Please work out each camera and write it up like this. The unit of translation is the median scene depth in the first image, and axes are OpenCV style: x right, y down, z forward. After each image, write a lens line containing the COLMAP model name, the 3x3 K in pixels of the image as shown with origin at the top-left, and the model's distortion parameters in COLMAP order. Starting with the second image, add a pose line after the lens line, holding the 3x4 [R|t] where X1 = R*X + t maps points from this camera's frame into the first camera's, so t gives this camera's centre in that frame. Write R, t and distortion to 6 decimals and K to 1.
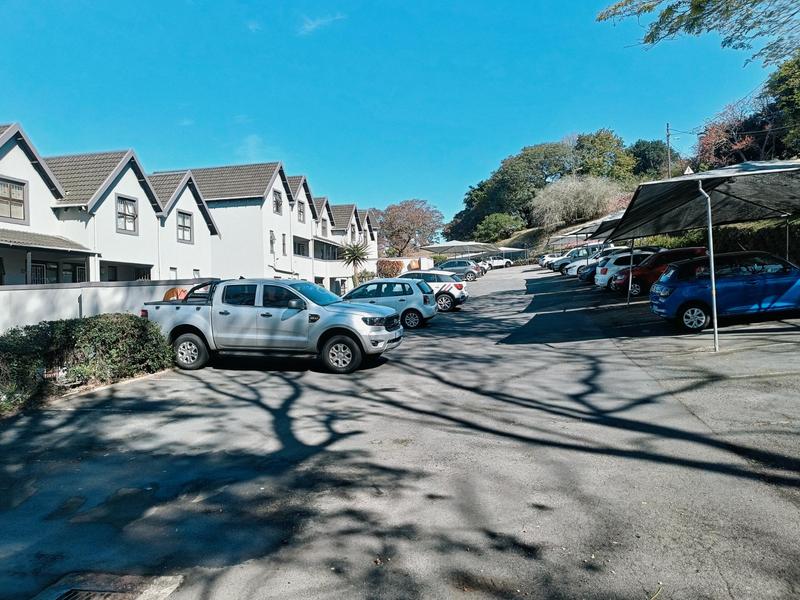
lens RADIAL K [[585.5, 0, 400.1], [0, 585.5, 297.0], [0, 0, 1]] dist [0.037692, -0.029641]
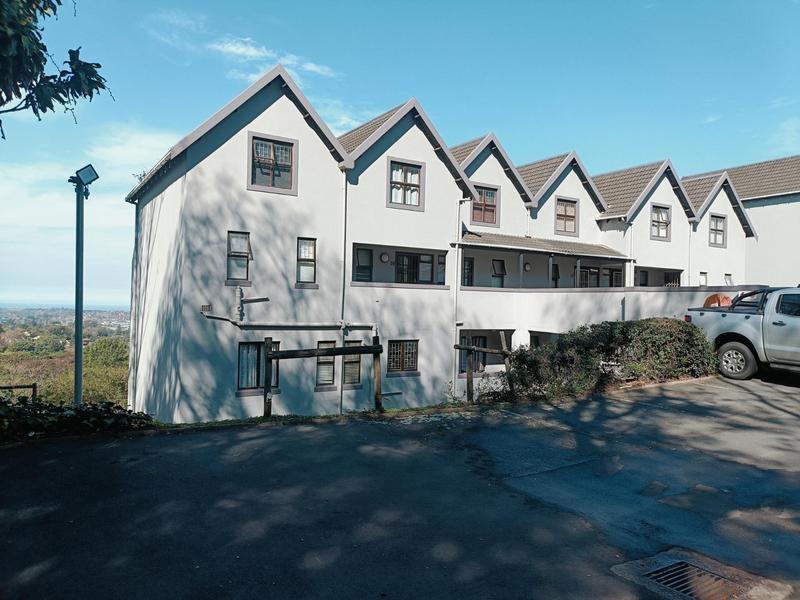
lens RADIAL K [[585.5, 0, 400.1], [0, 585.5, 297.0], [0, 0, 1]] dist [0.037692, -0.029641]
pose [[0.705149, 0.033064, -0.708288, -0.058260], [-0.031638, 0.999384, 0.015155, -0.010206], [0.708353, 0.011722, 0.705761, -0.090033]]
